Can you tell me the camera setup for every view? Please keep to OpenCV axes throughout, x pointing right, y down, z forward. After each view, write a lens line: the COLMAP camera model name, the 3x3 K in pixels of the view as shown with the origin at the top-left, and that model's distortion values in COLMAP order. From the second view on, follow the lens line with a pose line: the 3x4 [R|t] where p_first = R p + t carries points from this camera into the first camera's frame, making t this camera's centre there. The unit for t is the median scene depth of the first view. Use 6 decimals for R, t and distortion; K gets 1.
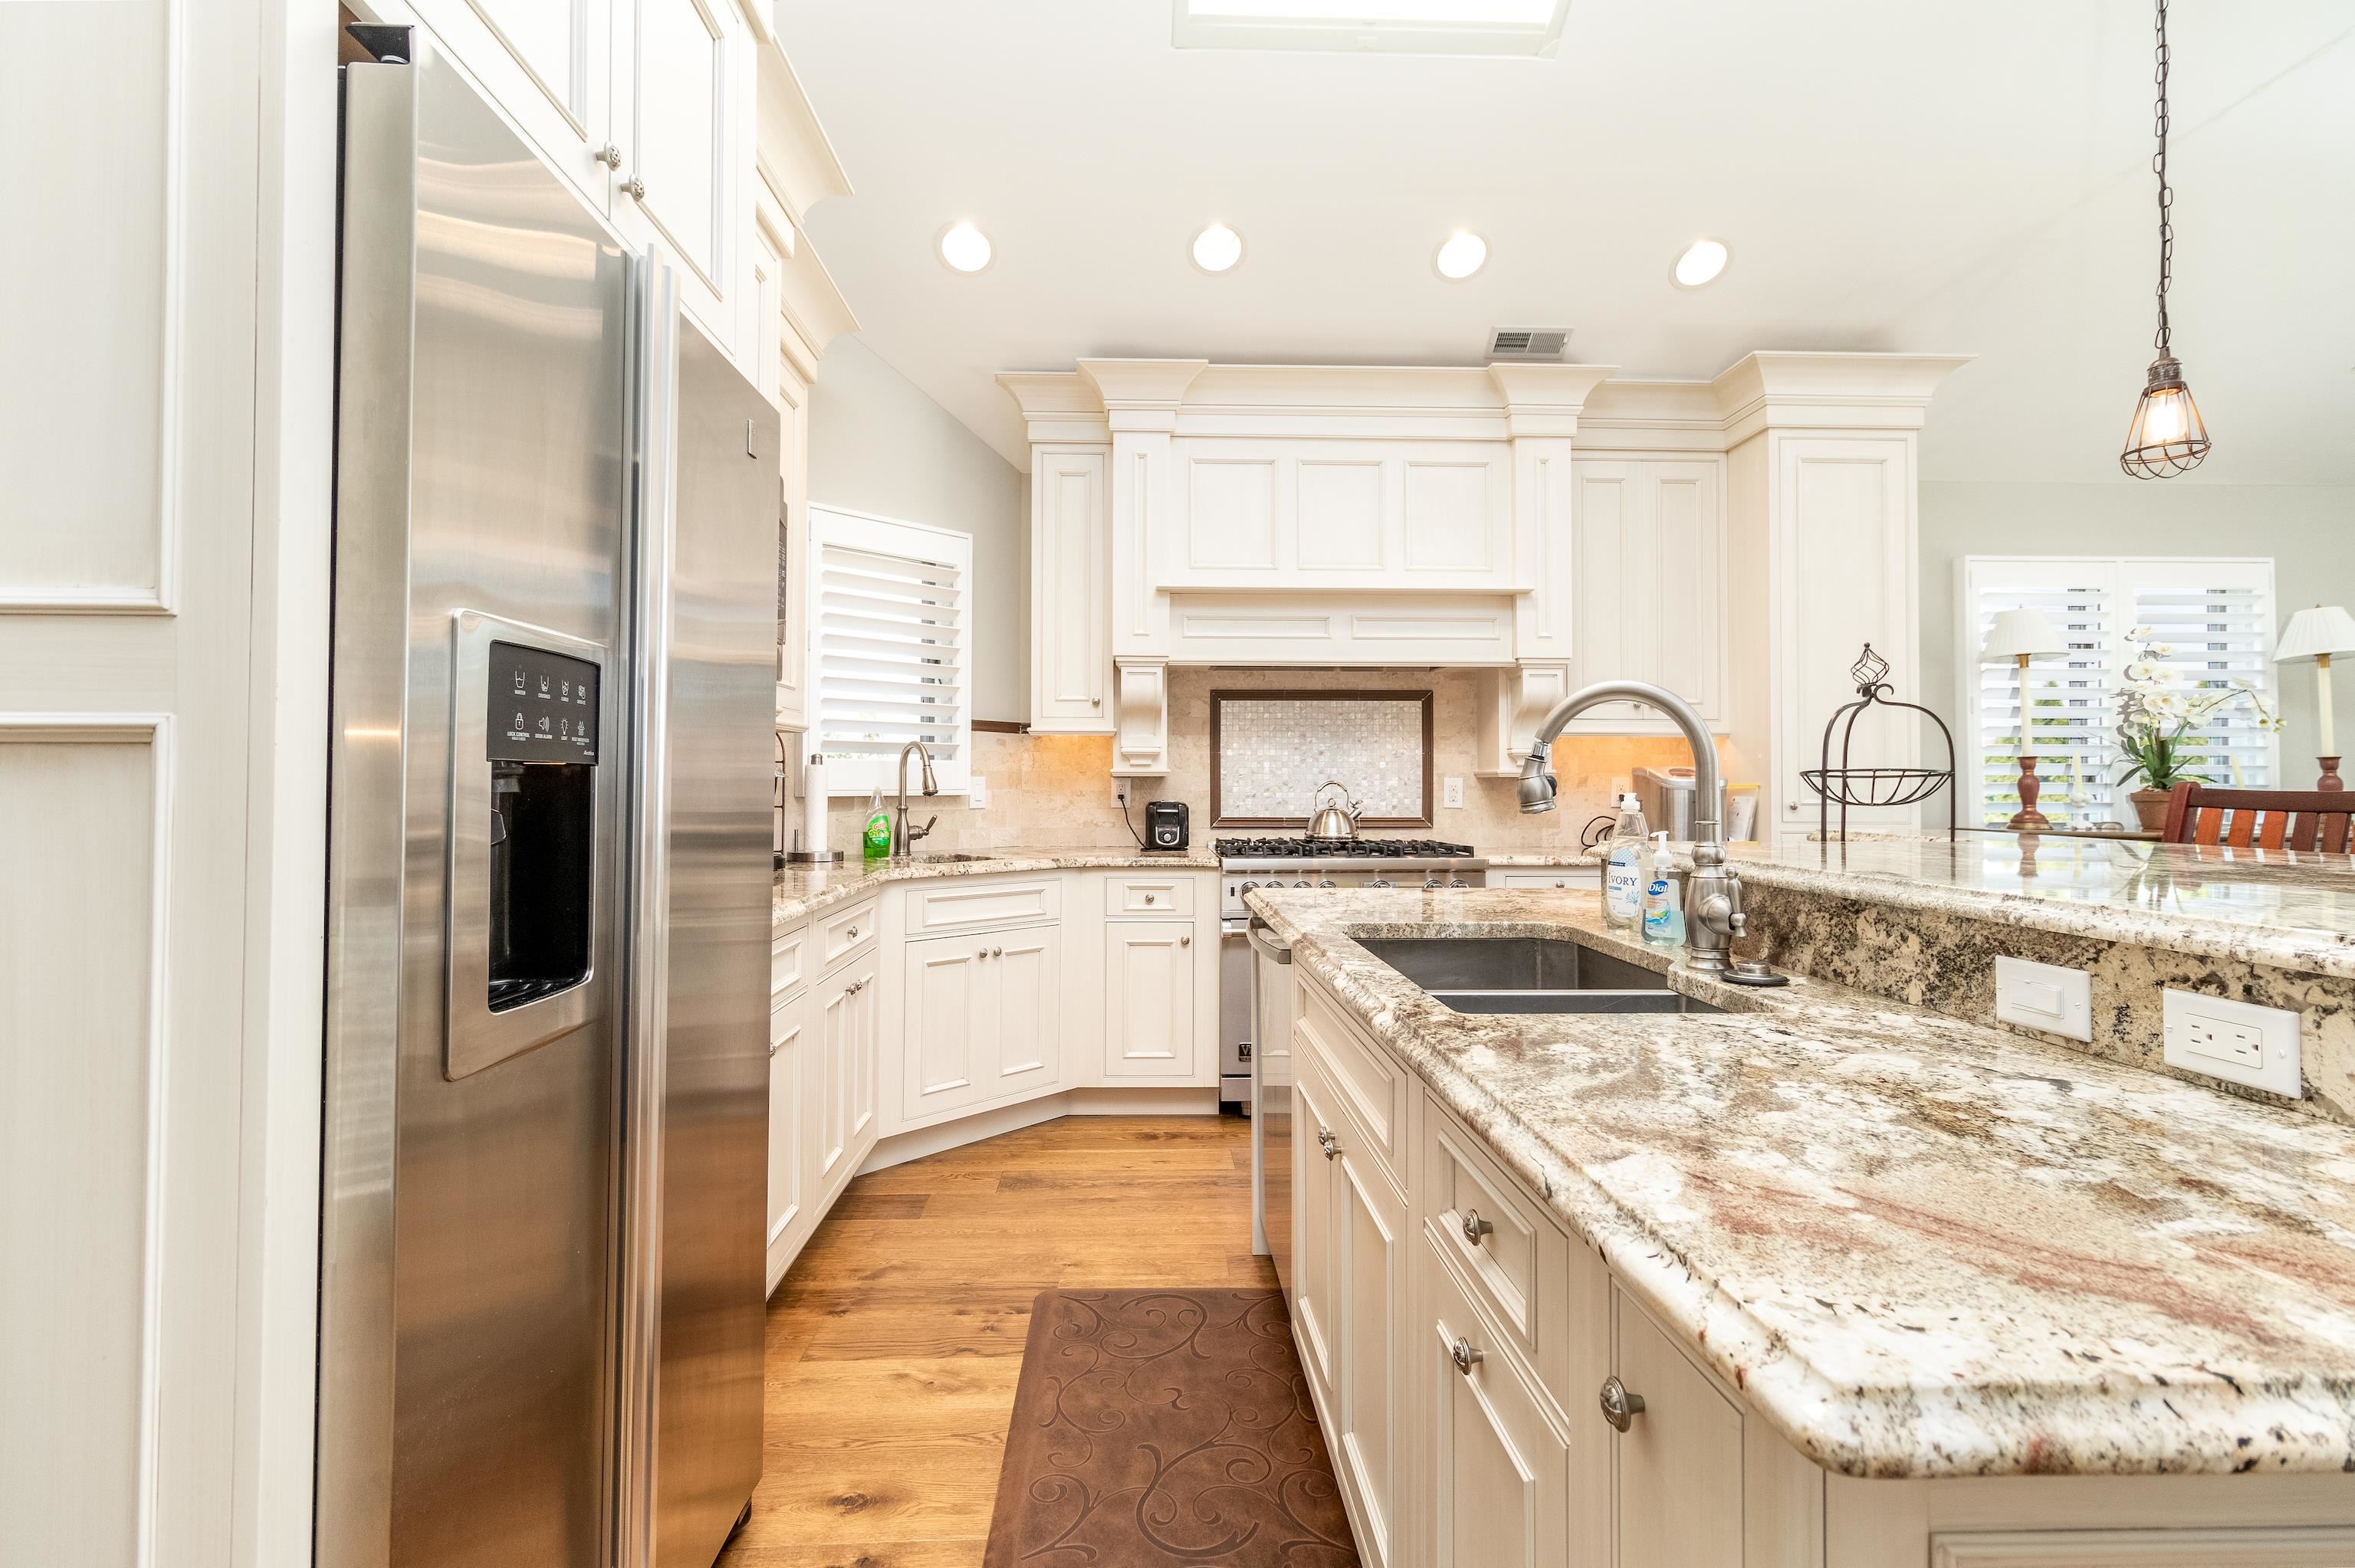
lens RADIAL K [[1102.9, 0, 1169.4], [0, 1102.9, 775.9], [0, 0, 1]] dist [-0.000426, 0.001415]
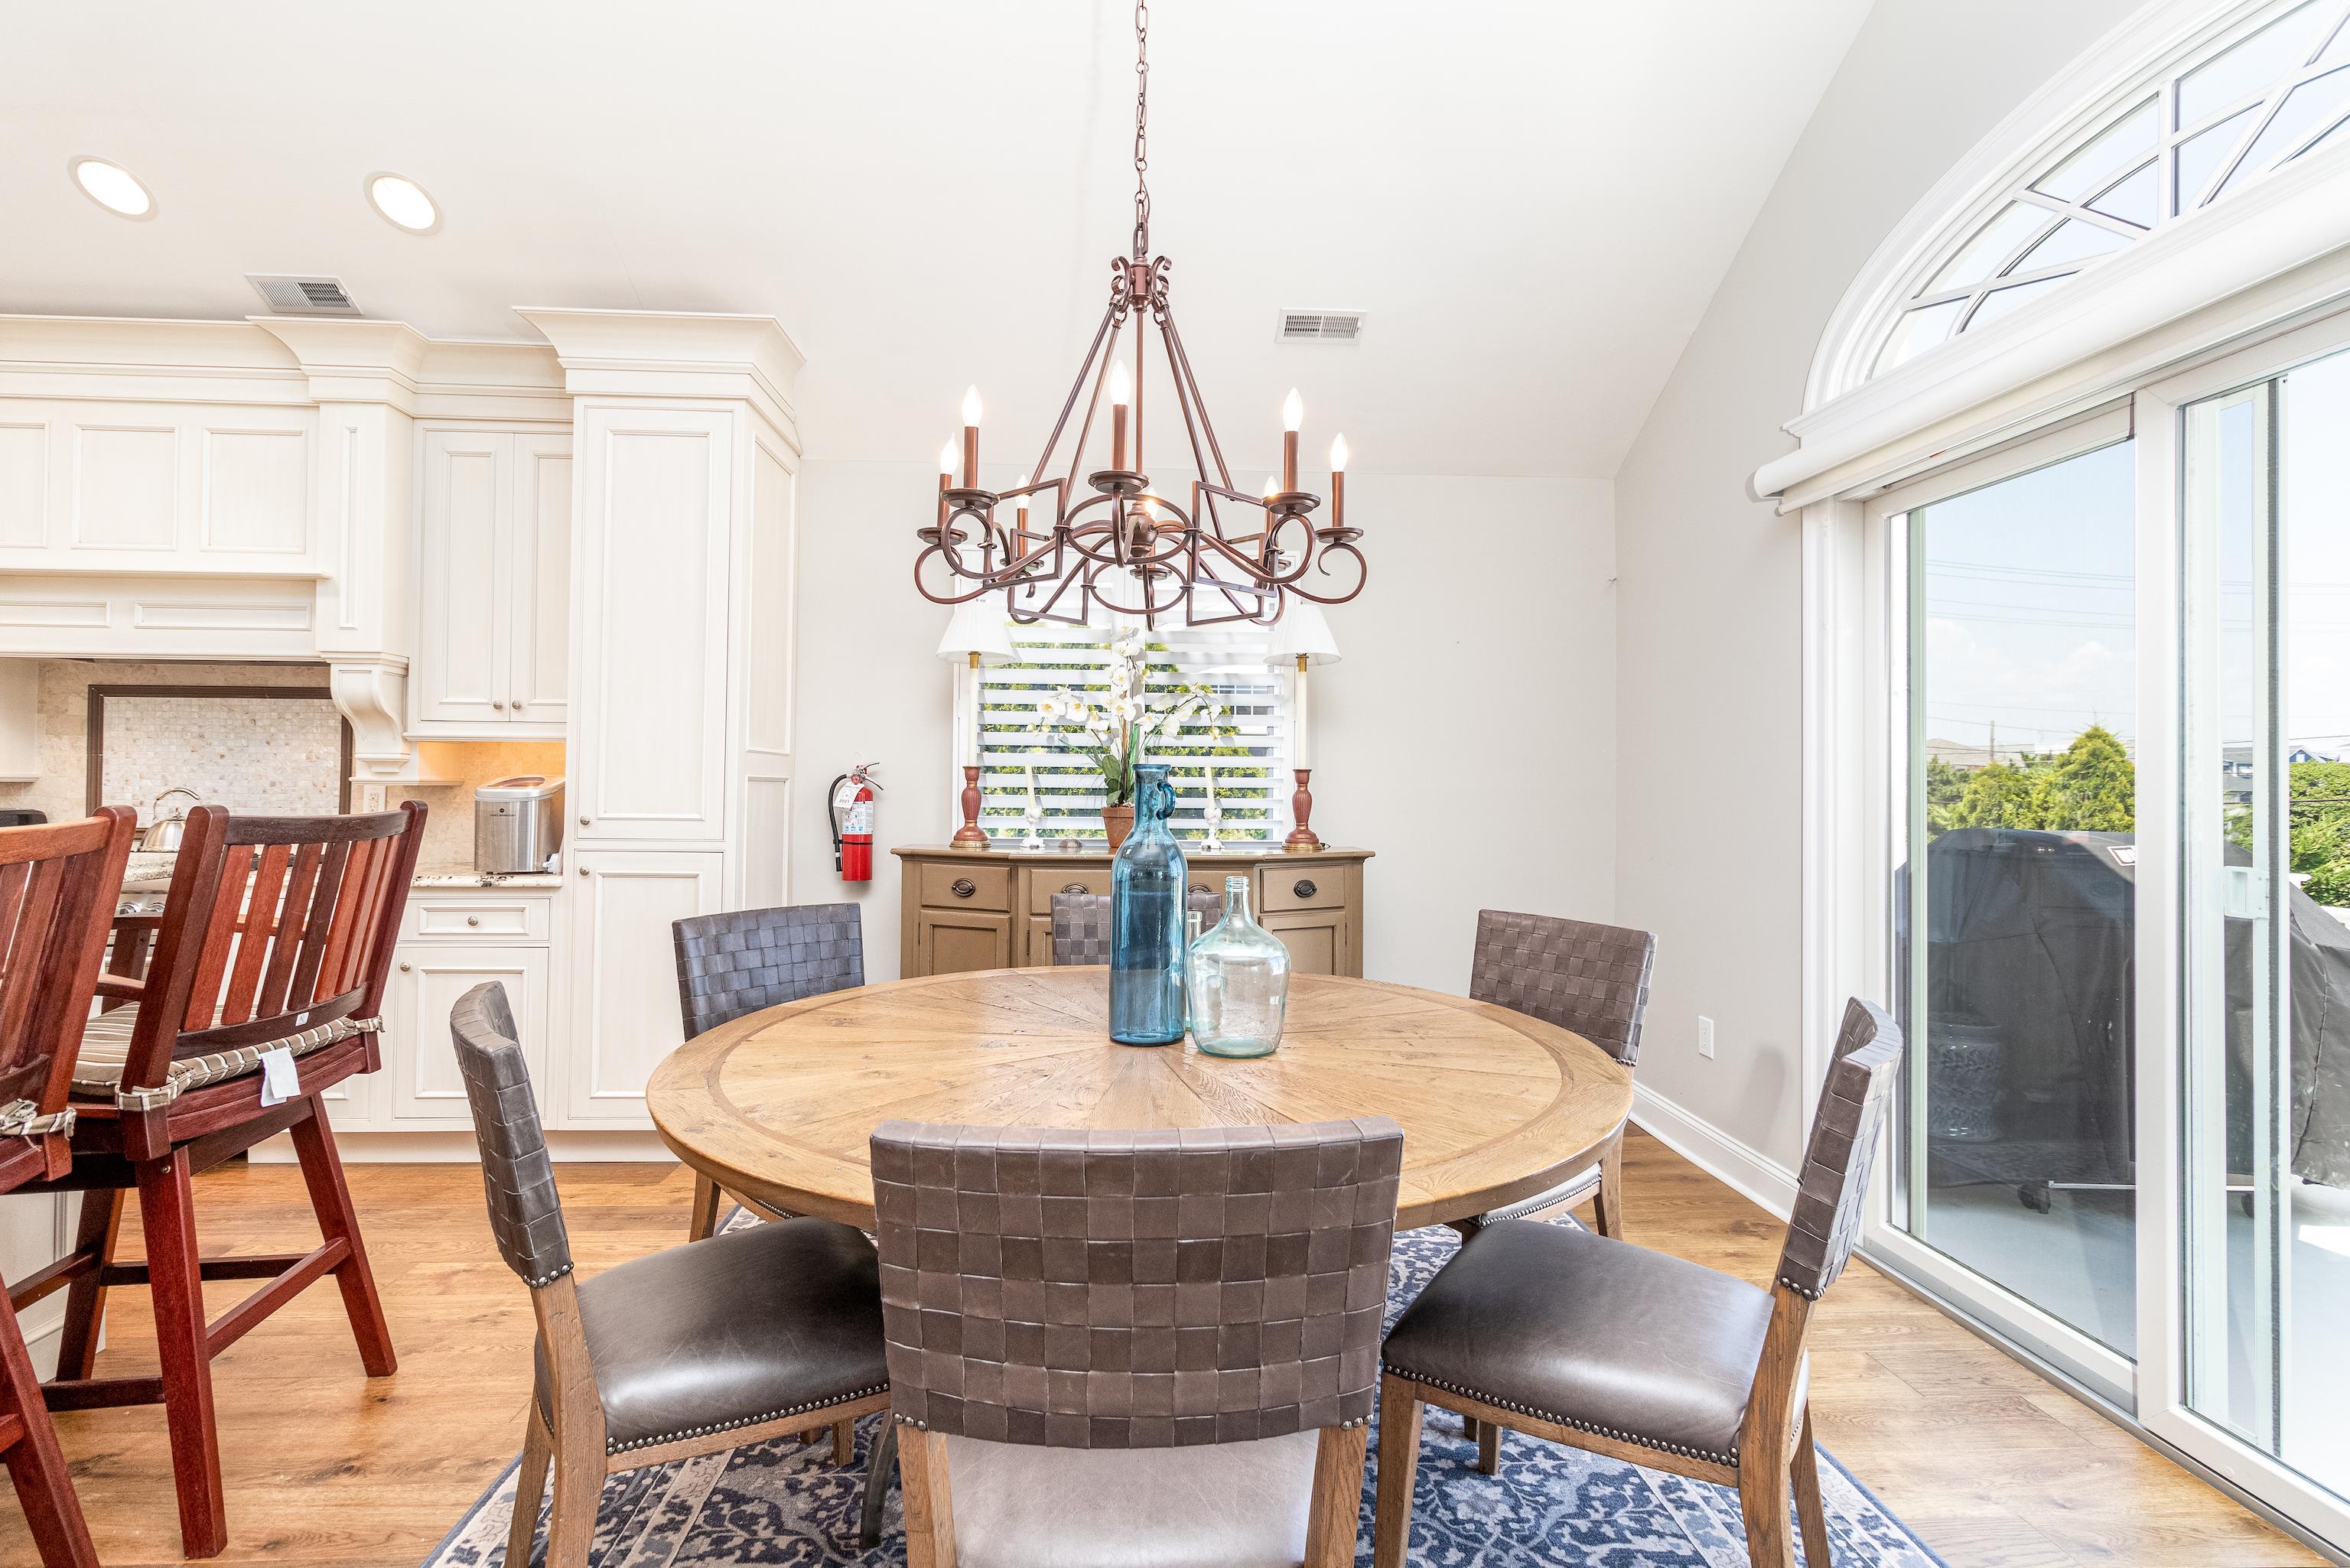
lens RADIAL K [[1100.6, 0, 1164.9], [0, 1100.6, 769.7], [0, 0, 1]] dist [-0.000426, 0.001415]
pose [[0.999636, 0.007705, 0.025851, 0.969628], [-0.007532, 0.999949, -0.006766, -0.010636], [-0.025902, 0.006569, 0.999643, 0.098616]]
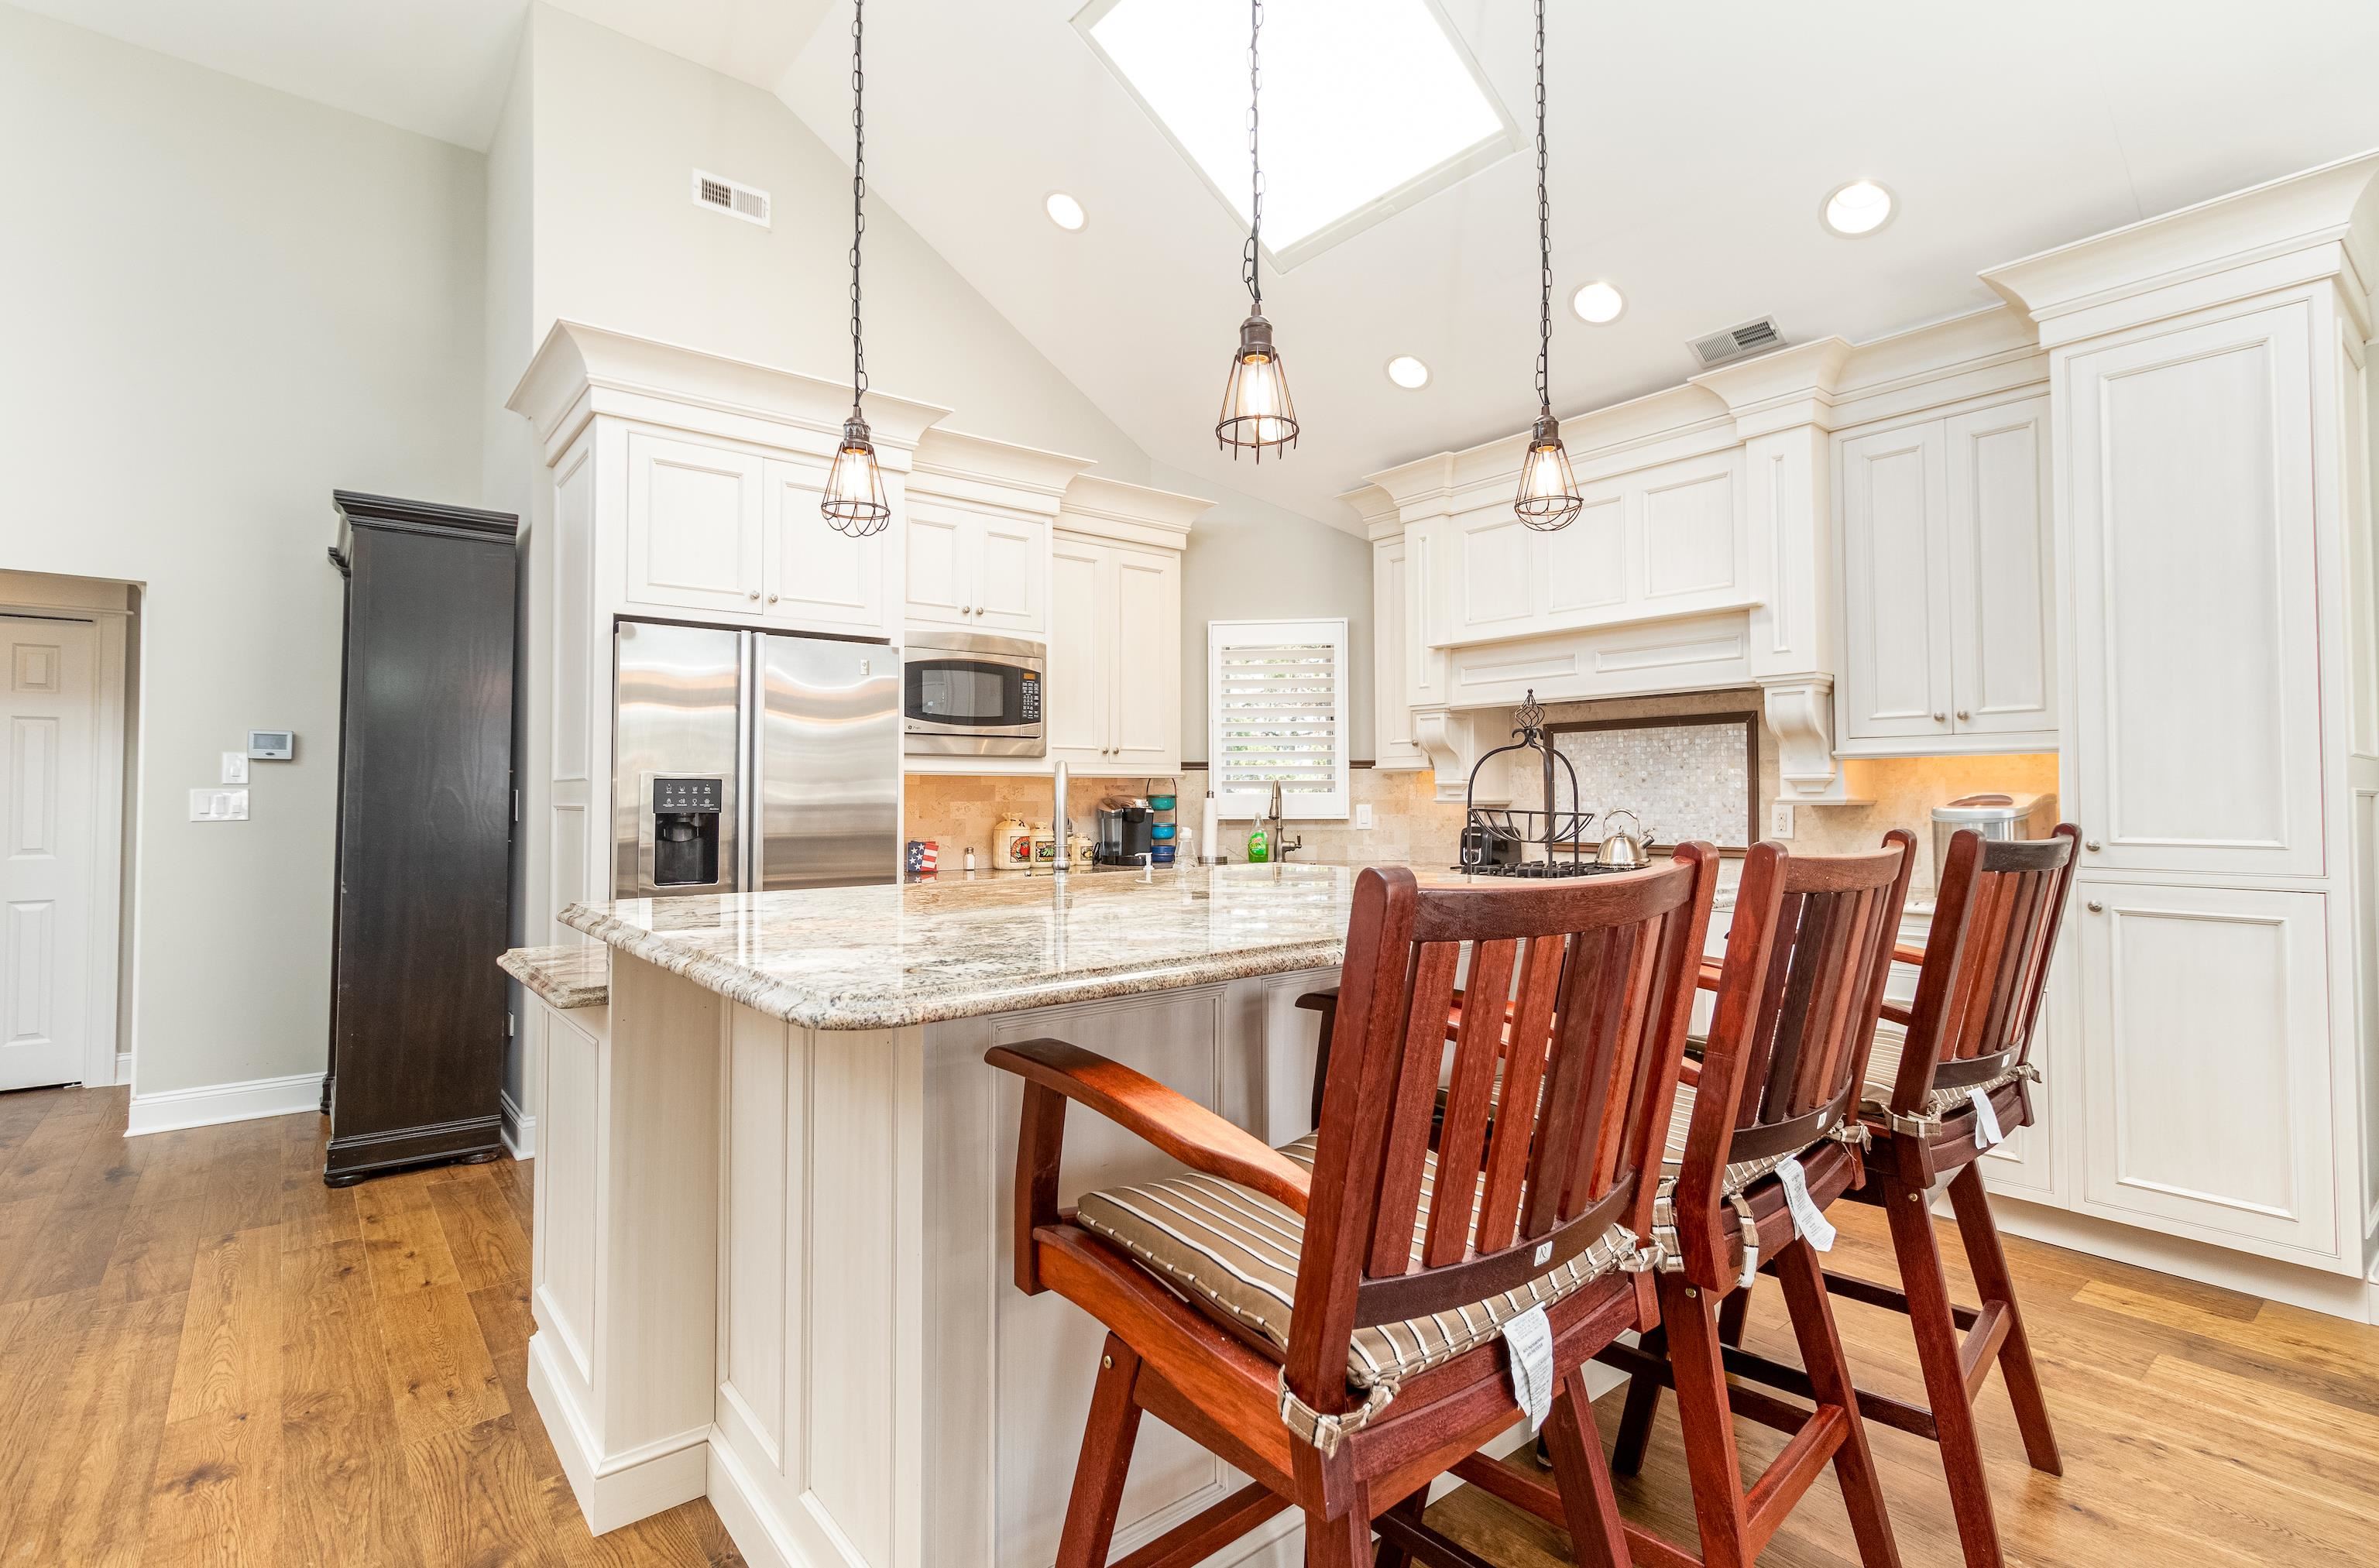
lens RADIAL K [[1114.2, 0, 1175.5], [0, 1114.2, 765.9], [0, 0, 1]] dist [-0.000426, 0.001415]
pose [[0.604145, -0.027515, -0.796399, 0.761494], [0.010585, 0.999593, -0.026505, -0.012635], [0.796804, 0.007583, 0.604190, 0.050955]]
